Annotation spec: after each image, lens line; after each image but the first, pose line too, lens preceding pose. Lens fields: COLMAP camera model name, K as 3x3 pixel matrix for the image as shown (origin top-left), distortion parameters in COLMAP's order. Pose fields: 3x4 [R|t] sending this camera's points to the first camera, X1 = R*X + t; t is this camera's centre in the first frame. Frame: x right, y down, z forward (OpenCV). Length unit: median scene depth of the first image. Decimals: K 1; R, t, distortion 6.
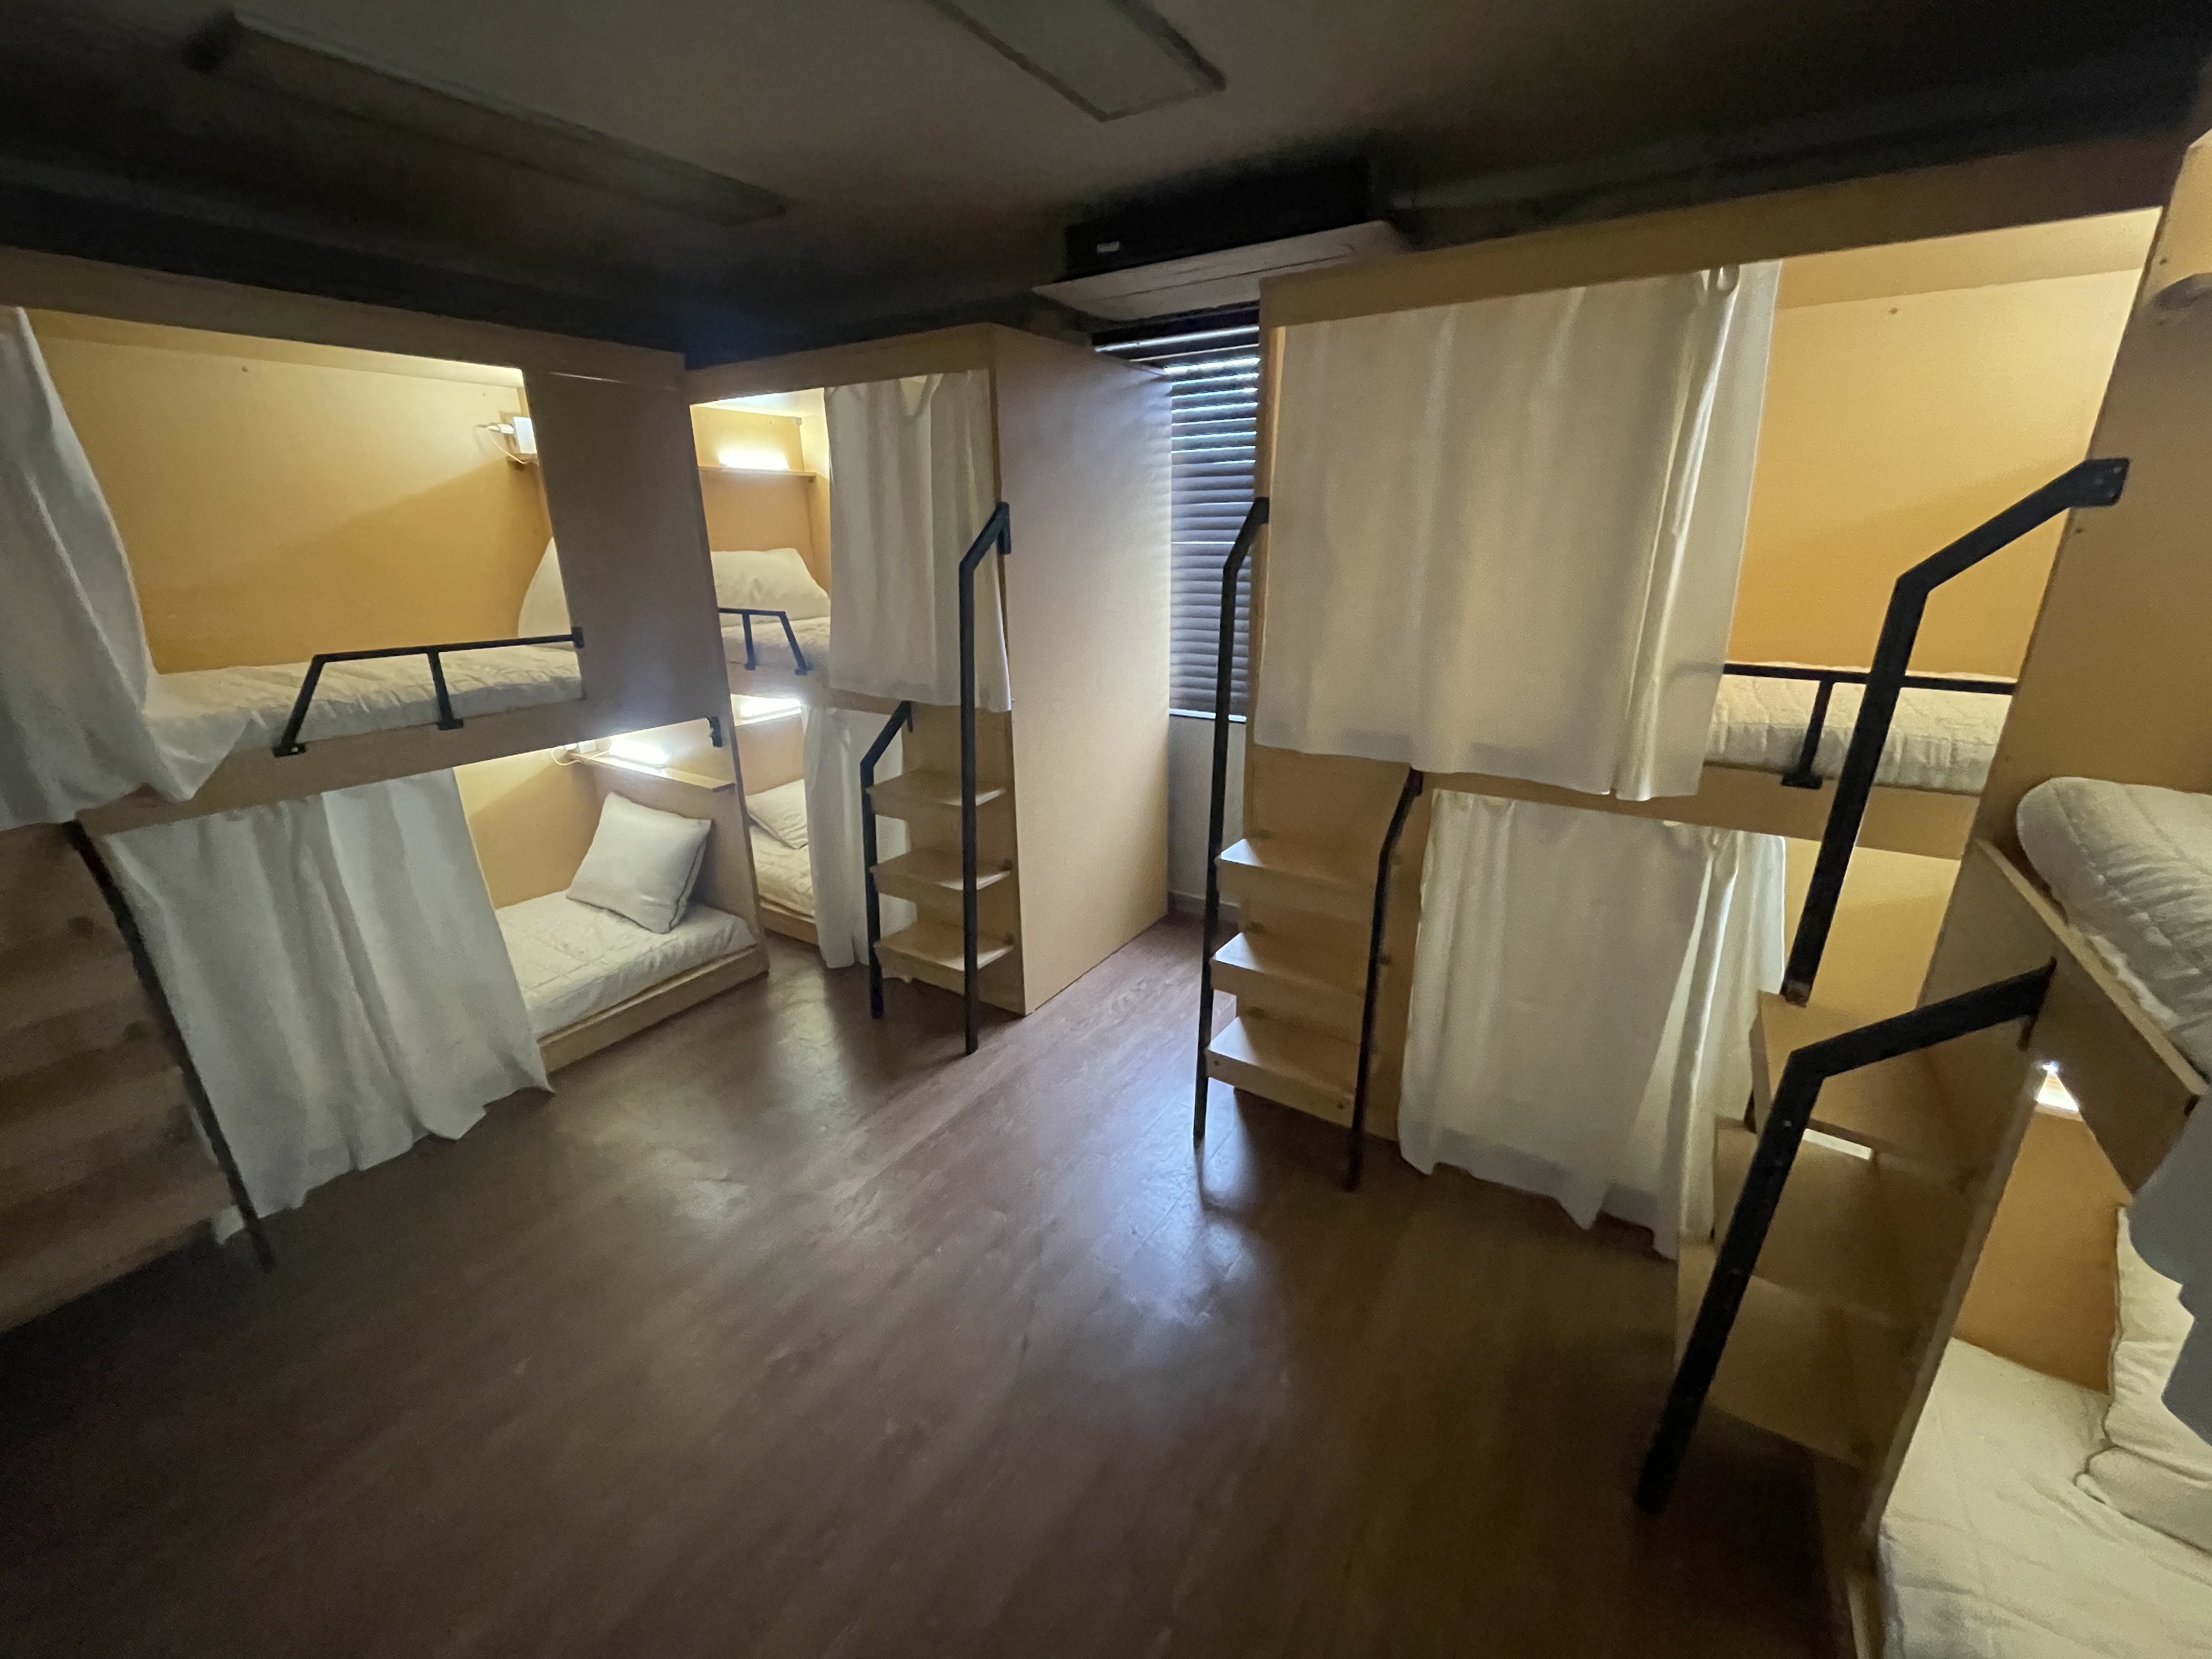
lens RADIAL K [[891.5, 0, 1107.7], [0, 891.5, 830.5], [0, 0, 1]] dist [0.003696, 0.000282]
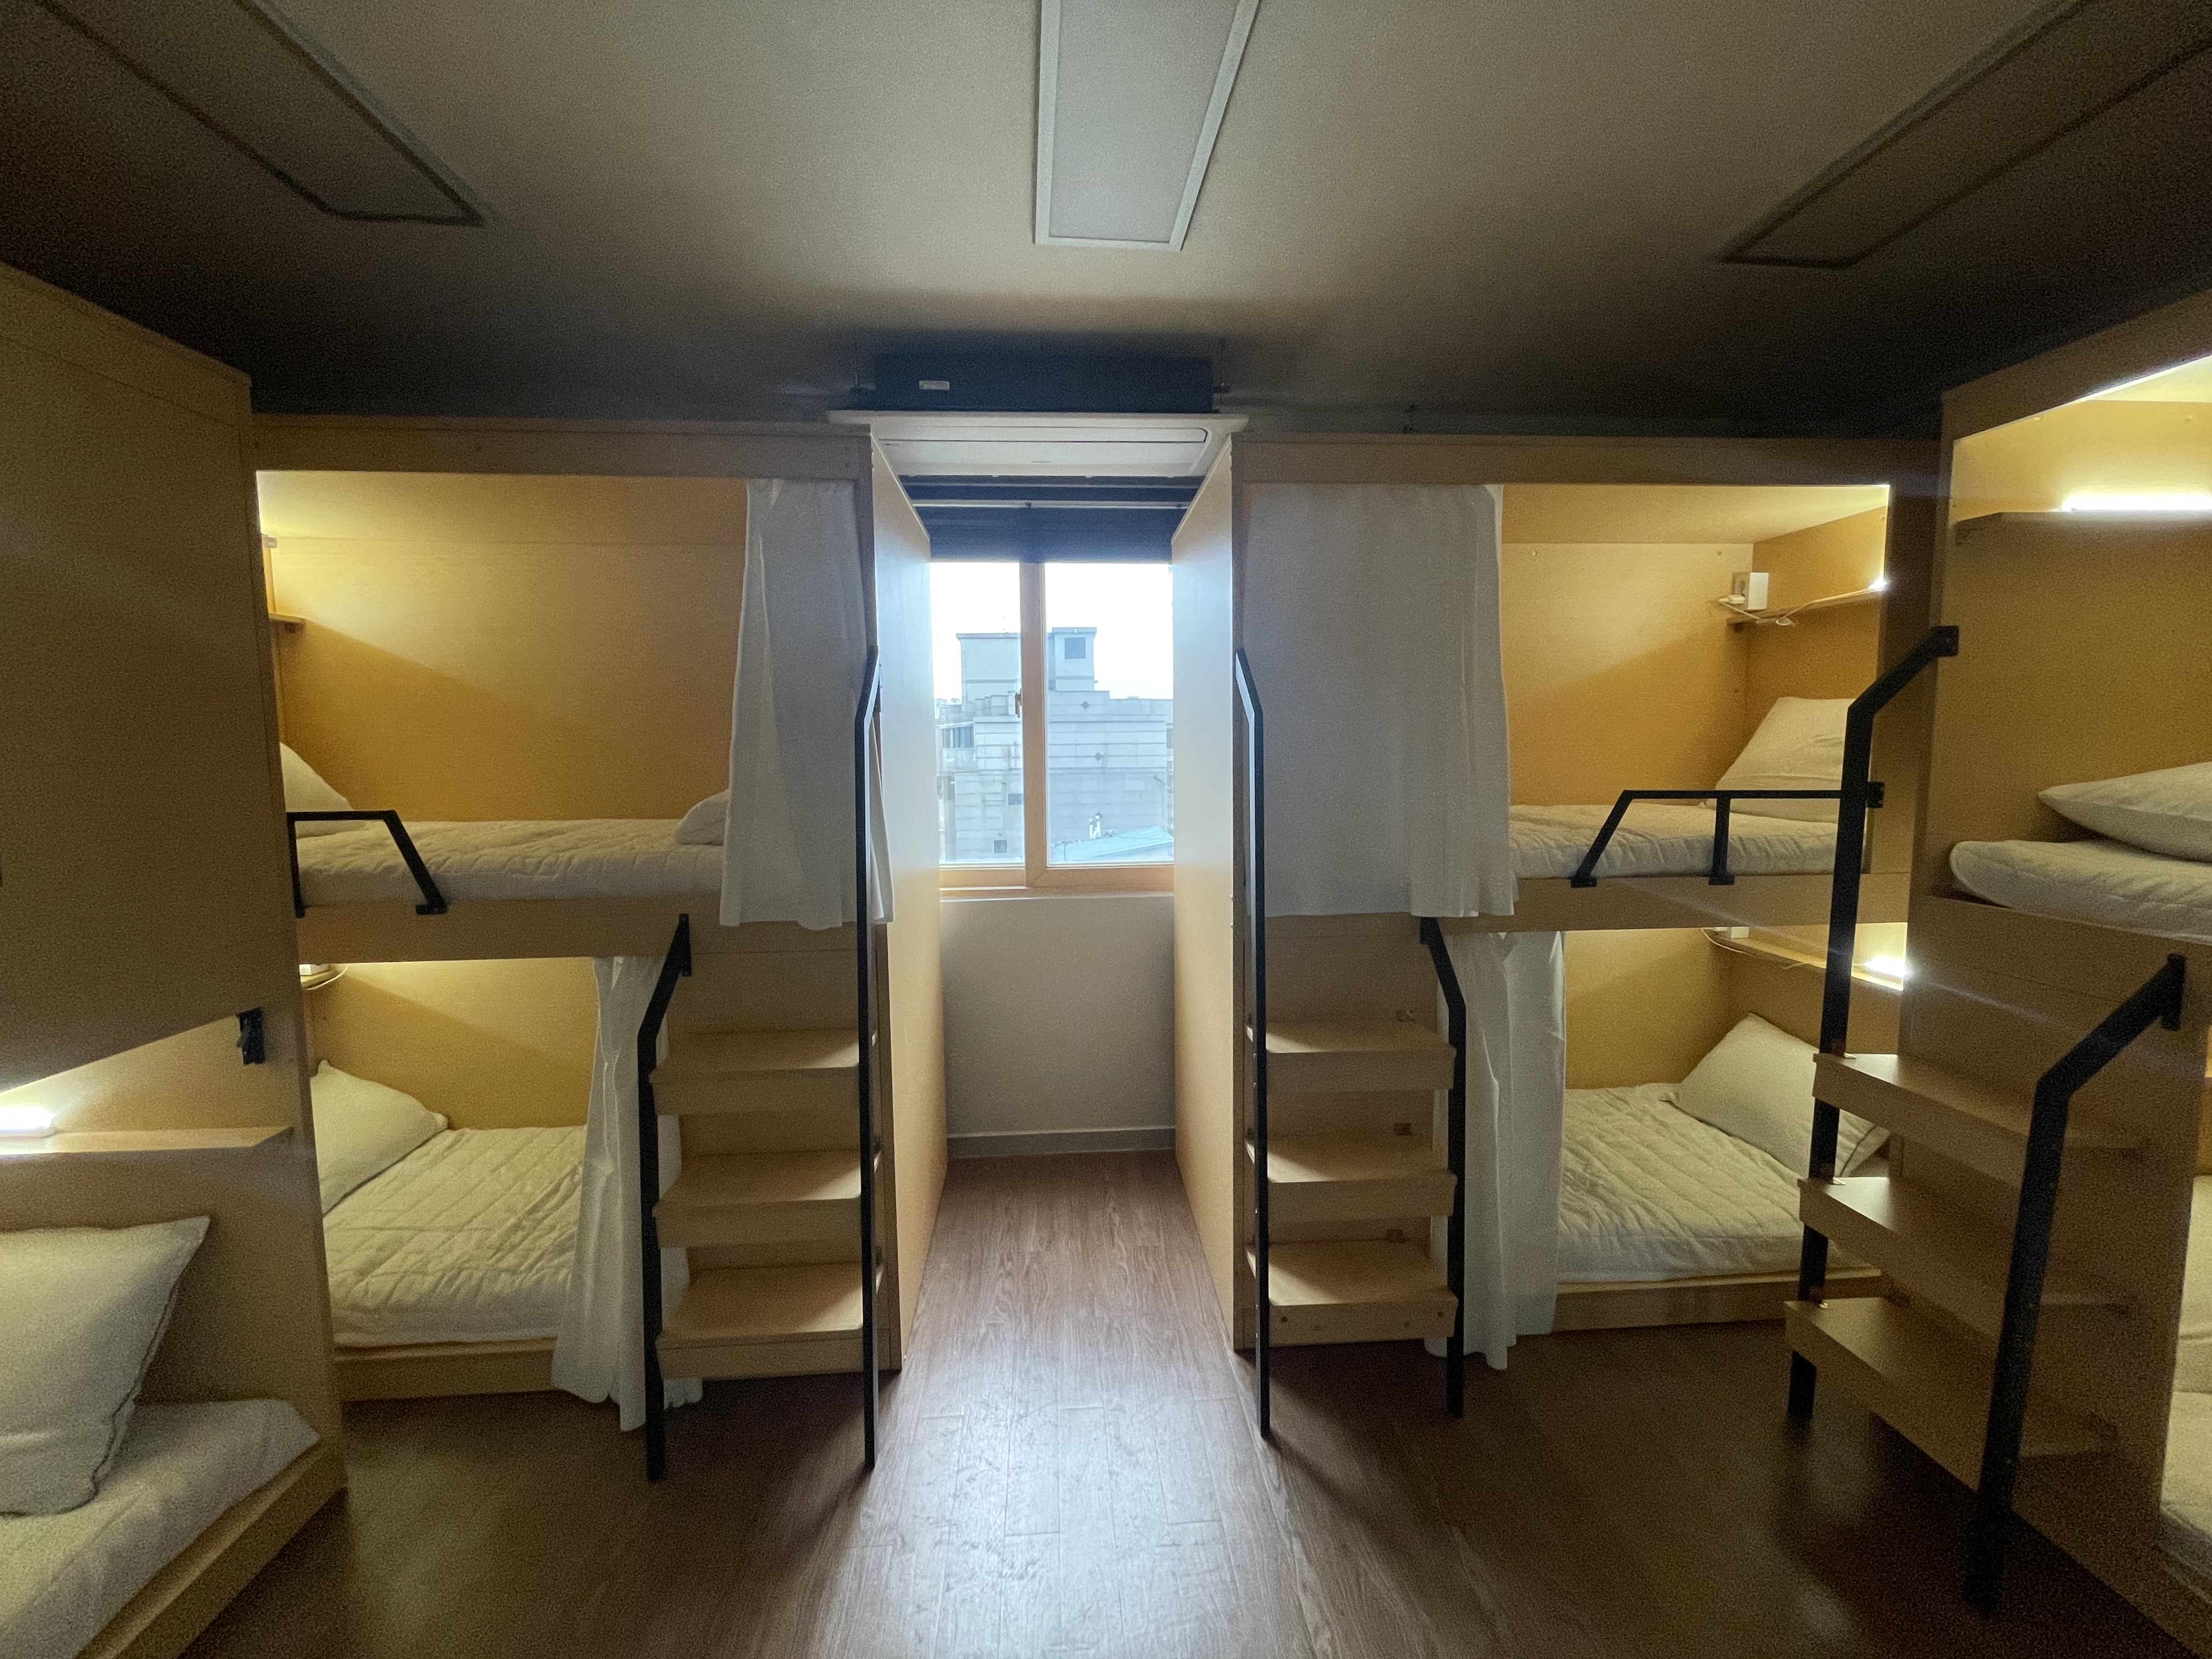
lens RADIAL K [[891.5, 0, 1104.2], [0, 891.5, 825.3], [0, 0, 1]] dist [0.003696, 0.000282]
pose [[0.803554, -0.051275, 0.593019, -0.342765], [0.191610, 0.965534, -0.176152, -0.040174], [-0.563548, 0.255176, 0.785684, 0.274301]]
